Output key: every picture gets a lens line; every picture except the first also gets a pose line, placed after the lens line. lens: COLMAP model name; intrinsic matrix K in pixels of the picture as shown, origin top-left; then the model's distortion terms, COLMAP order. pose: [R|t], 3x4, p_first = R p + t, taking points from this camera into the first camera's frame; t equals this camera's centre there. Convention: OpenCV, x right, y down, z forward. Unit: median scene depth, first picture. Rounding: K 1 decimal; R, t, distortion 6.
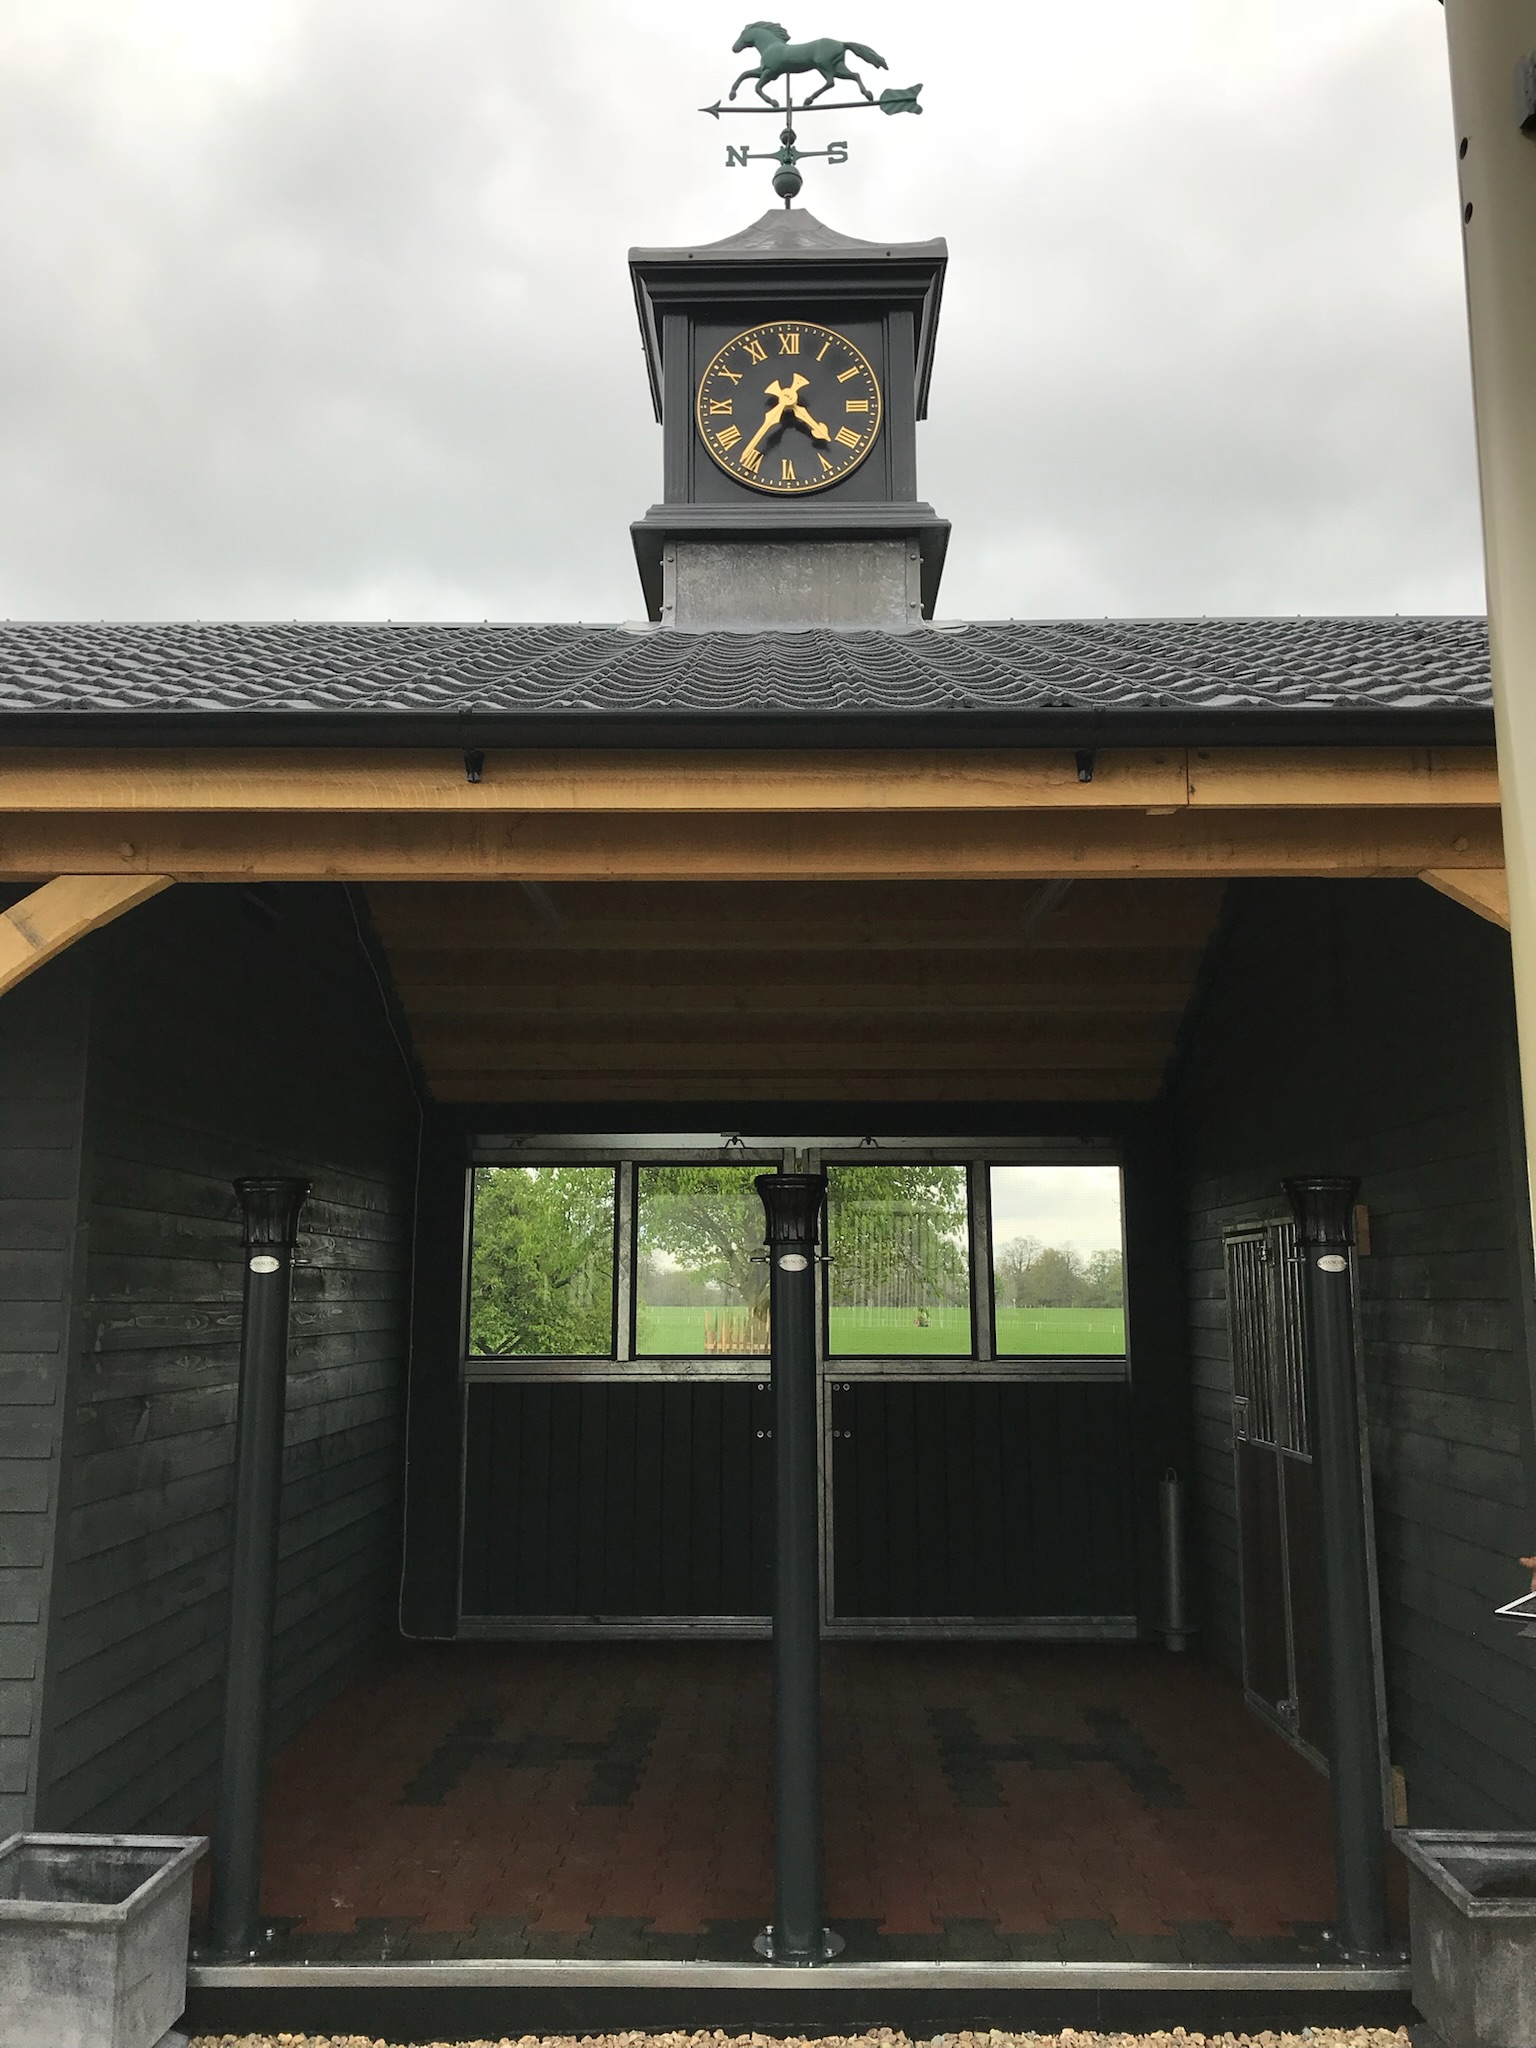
lens RADIAL K [[1687.0, 0, 771.0], [0, 1687.0, 1014.4], [0, 0, 1]] dist [0.011489, 0.016376]
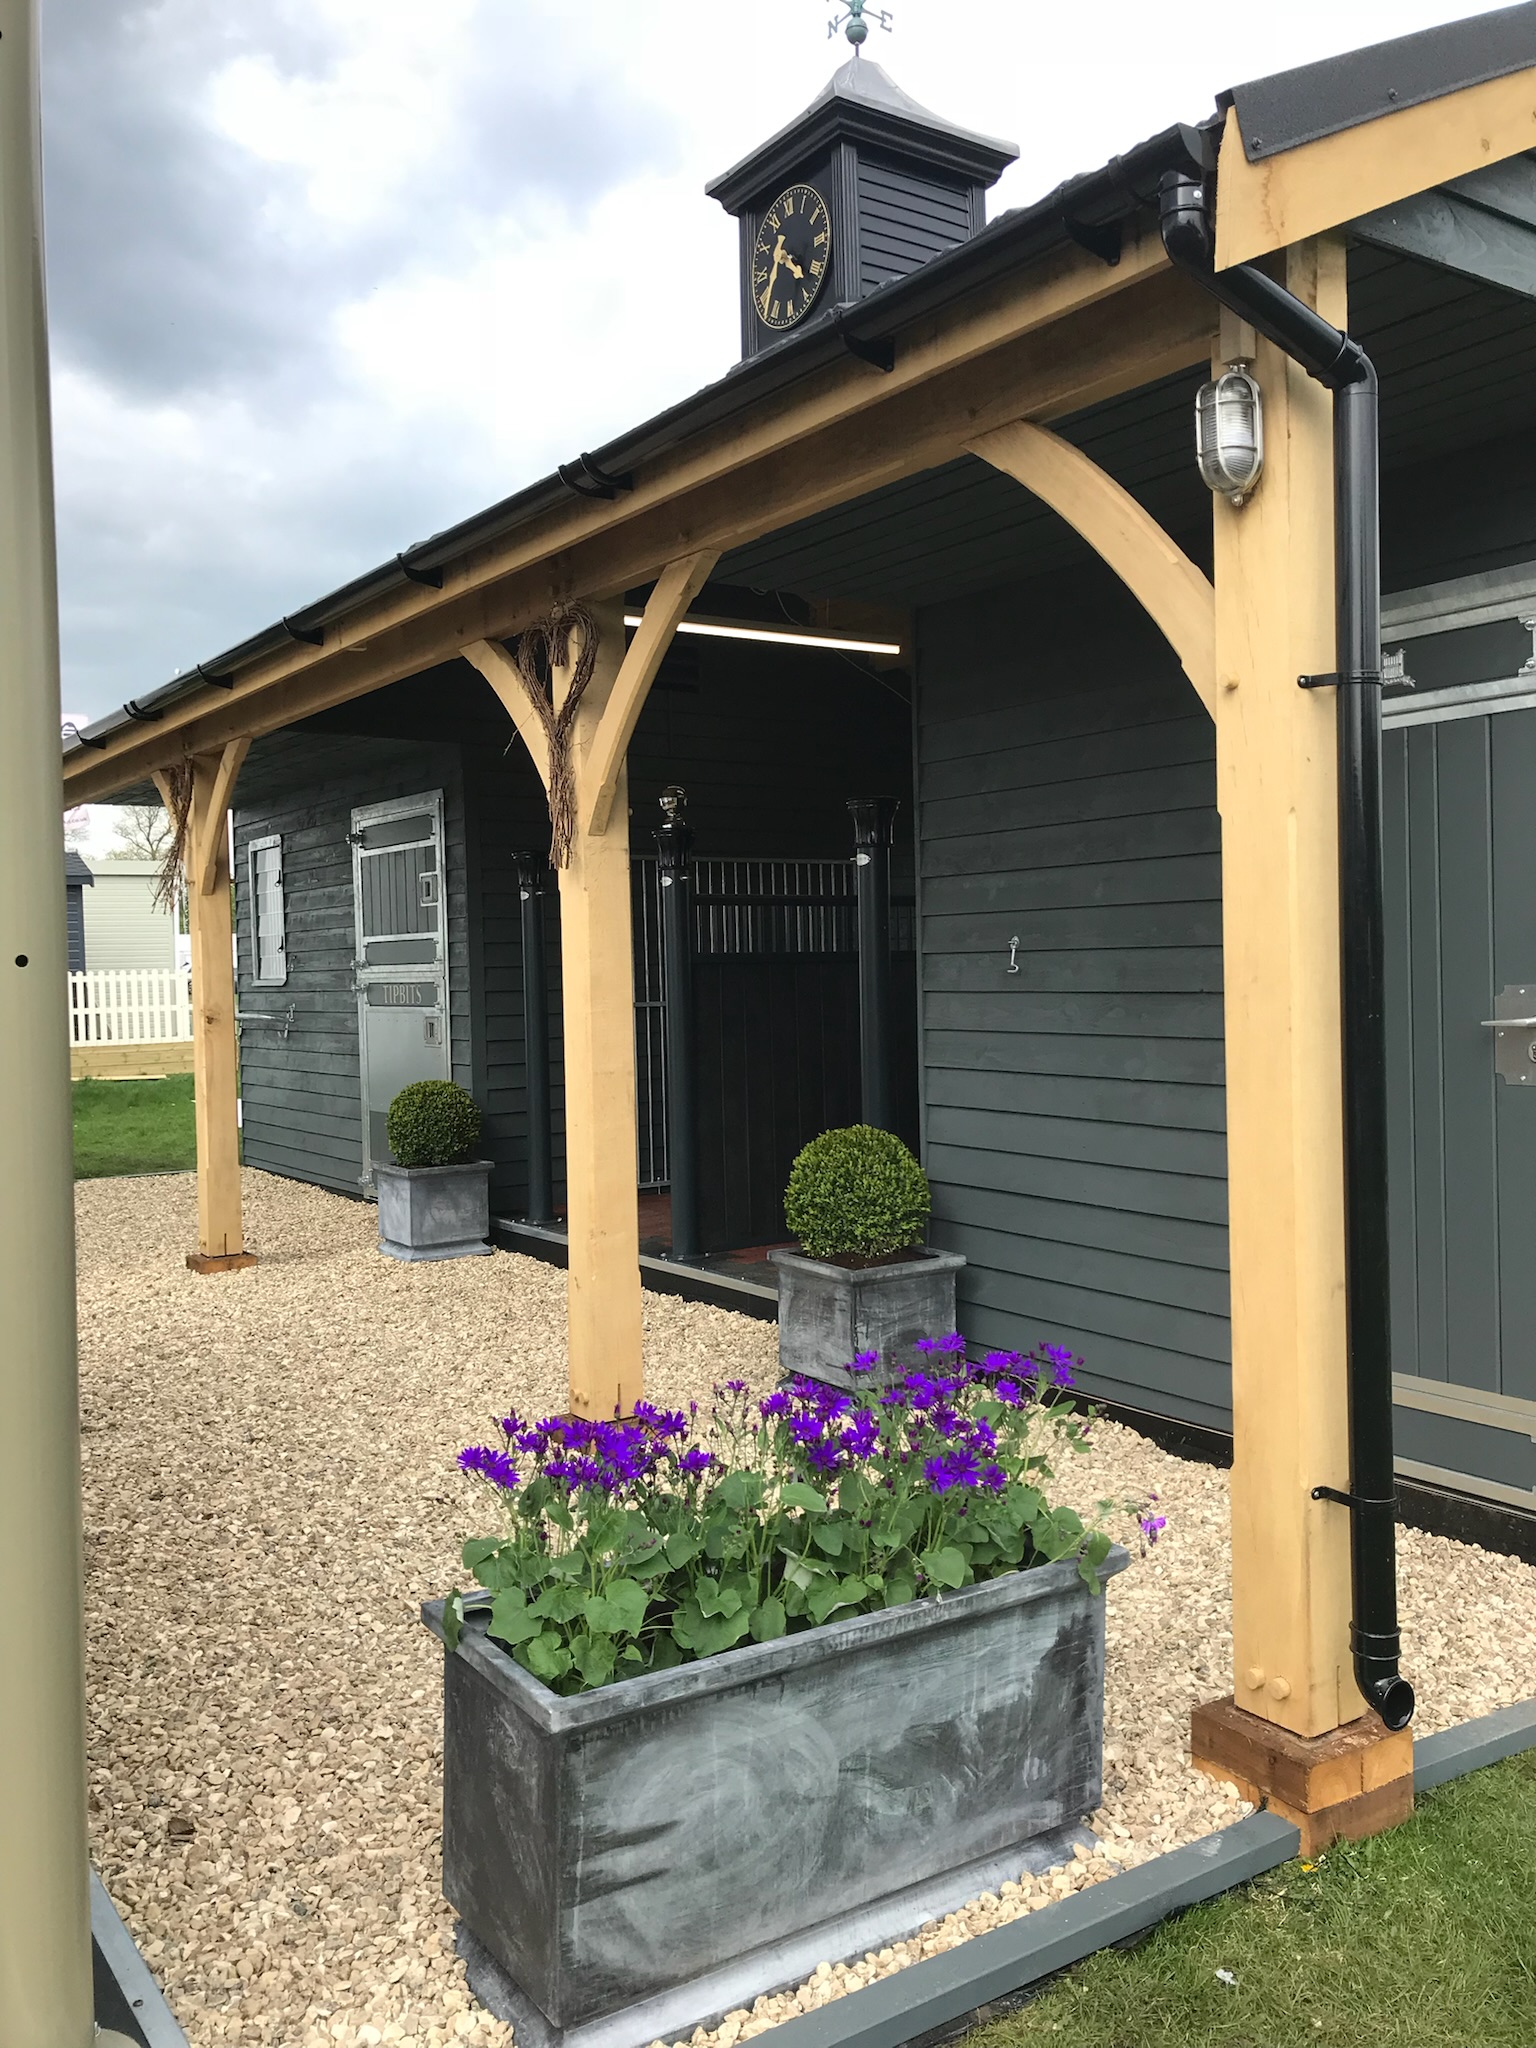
lens RADIAL K [[1687.0, 0, 771.0], [0, 1687.0, 1014.4], [0, 0, 1]] dist [0.011489, 0.016376]
pose [[0.574212, 0.013855, -0.818590, 1.139395], [0.158619, 0.979029, 0.127835, 0.064640], [0.803194, -0.203248, 0.559972, 0.092226]]
